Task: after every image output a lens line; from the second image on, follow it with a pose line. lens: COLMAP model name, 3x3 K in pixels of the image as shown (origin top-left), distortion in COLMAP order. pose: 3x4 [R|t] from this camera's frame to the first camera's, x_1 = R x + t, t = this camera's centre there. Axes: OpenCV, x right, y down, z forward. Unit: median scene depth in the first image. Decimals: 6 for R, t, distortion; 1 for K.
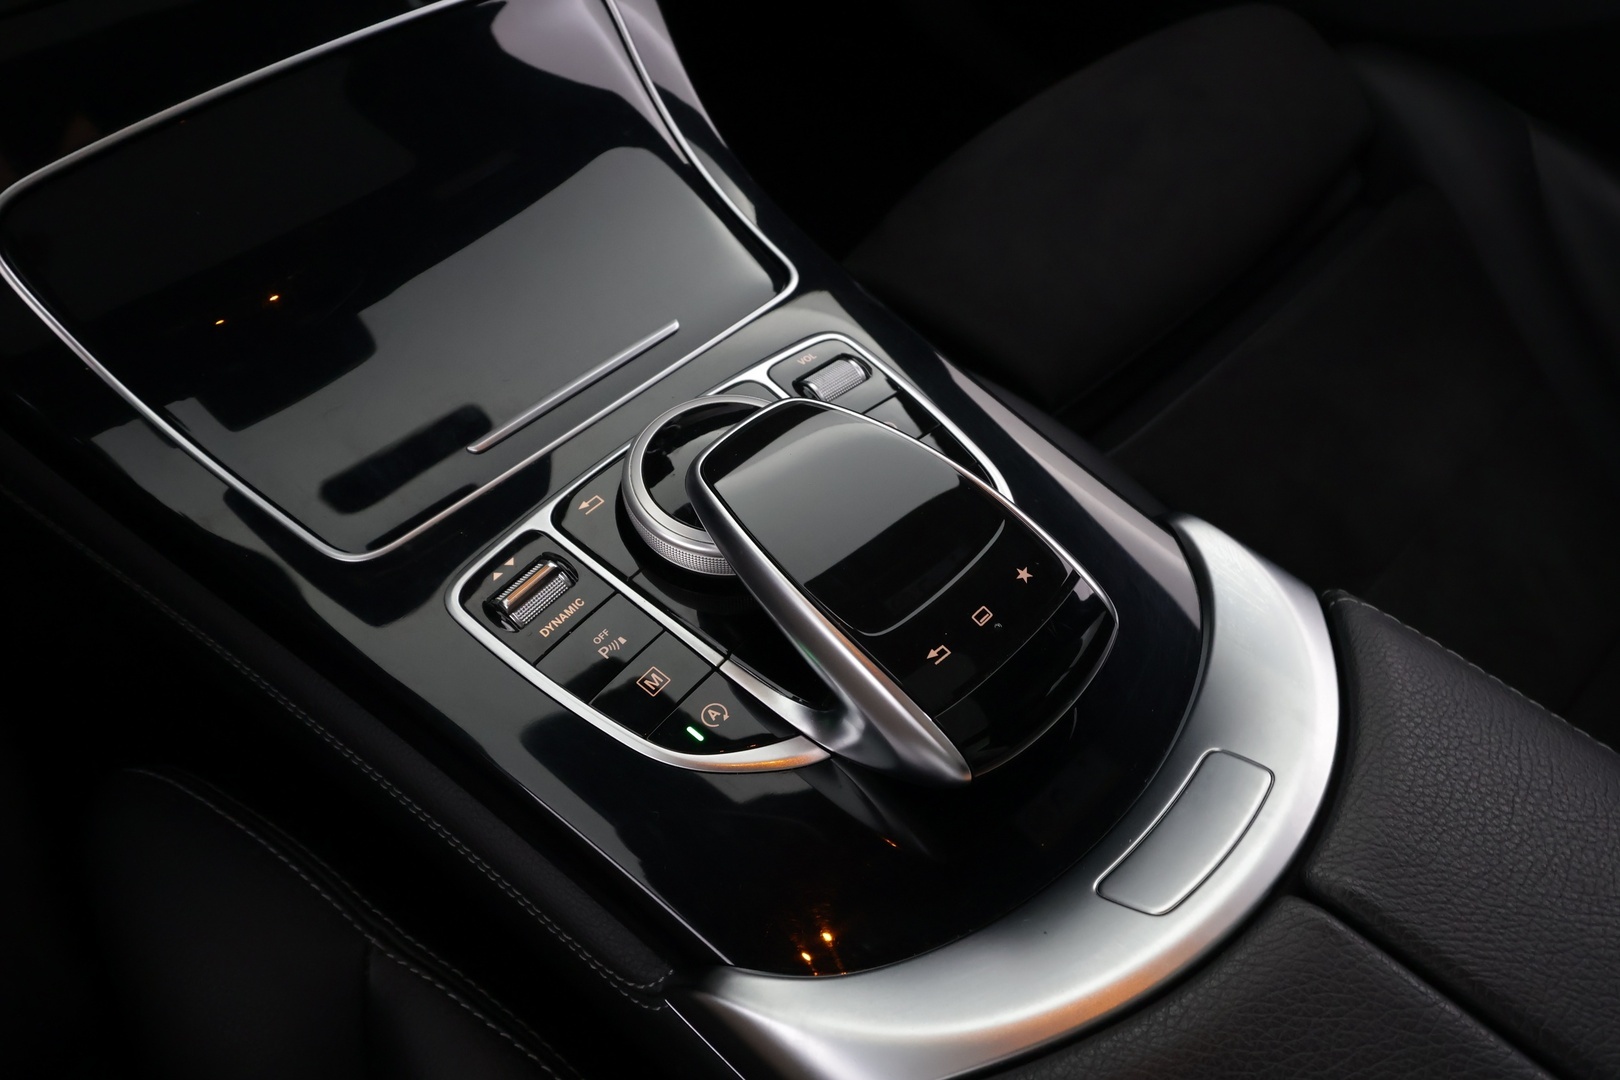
lens RADIAL K [[1130.5, 0, 817.2], [0, 1130.5, 546.4], [0, 0, 1]] dist [-0.002425, 0.004874]
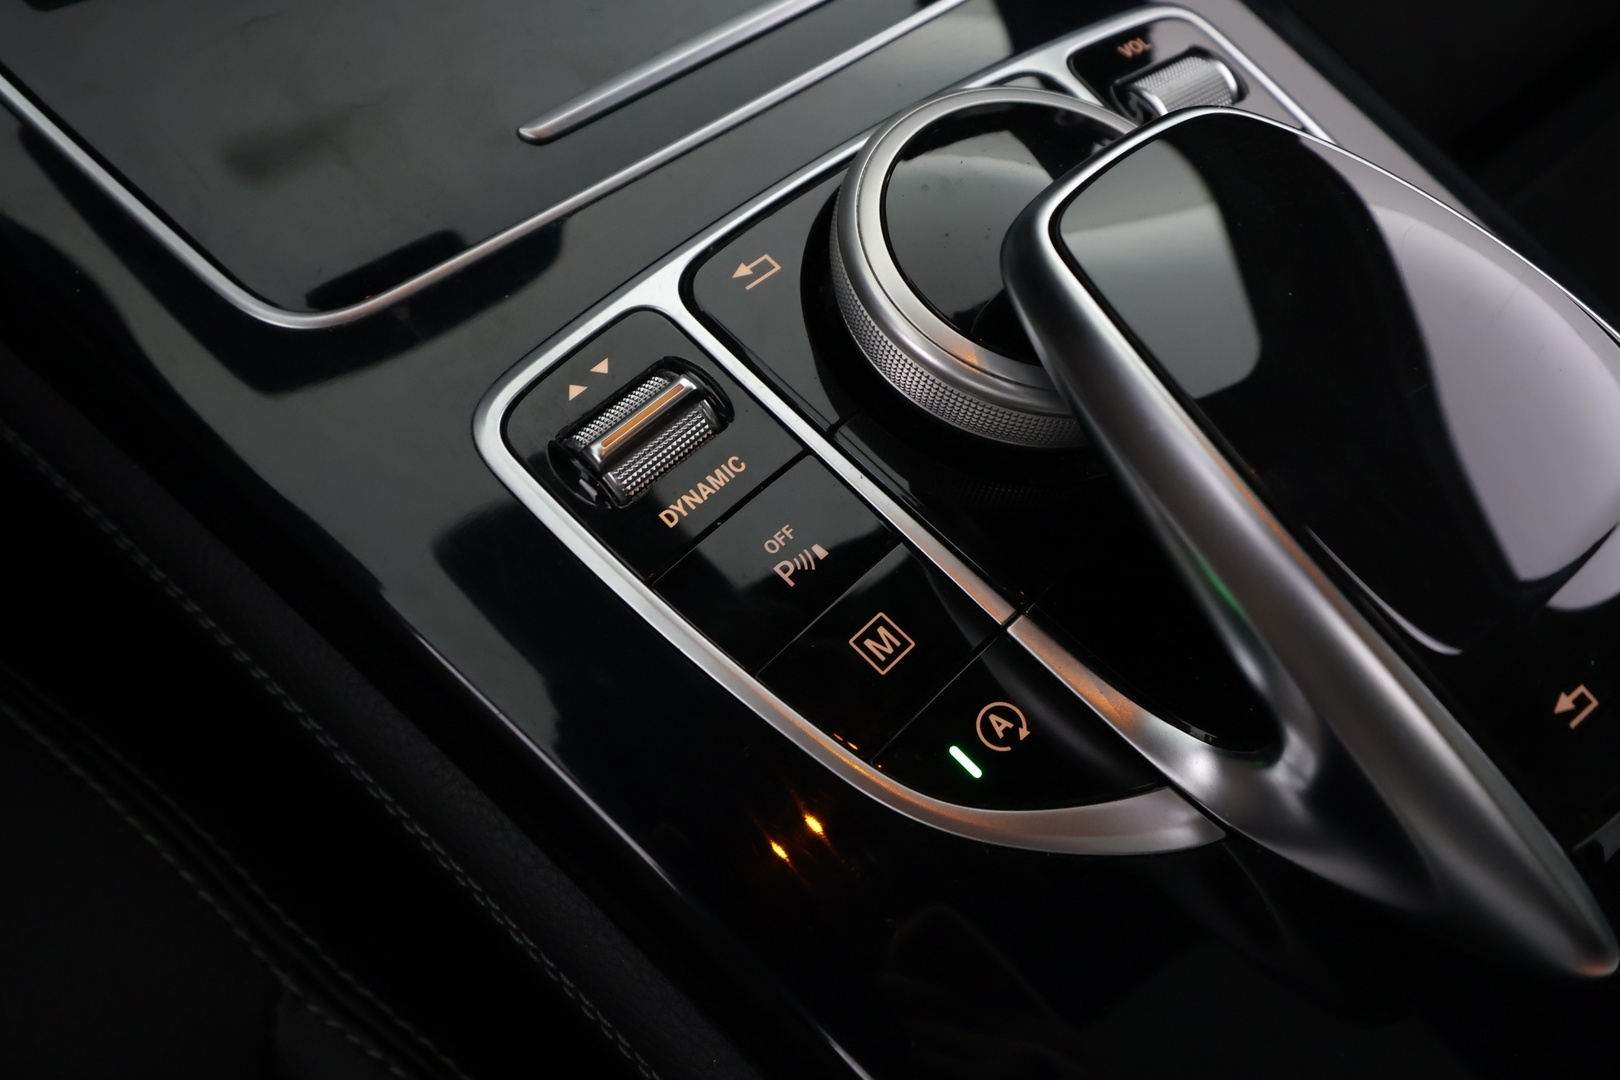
lens RADIAL K [[1269.3, 0, 801.1], [0, 1269.3, 534.2], [0, 0, 1]] dist [0.000108, 0.004282]
pose [[0.992257, 0.115417, 0.045885, -0.204278], [-0.121435, 0.979079, 0.163274, -0.017239], [-0.026080, -0.167582, 0.985513, 0.426078]]
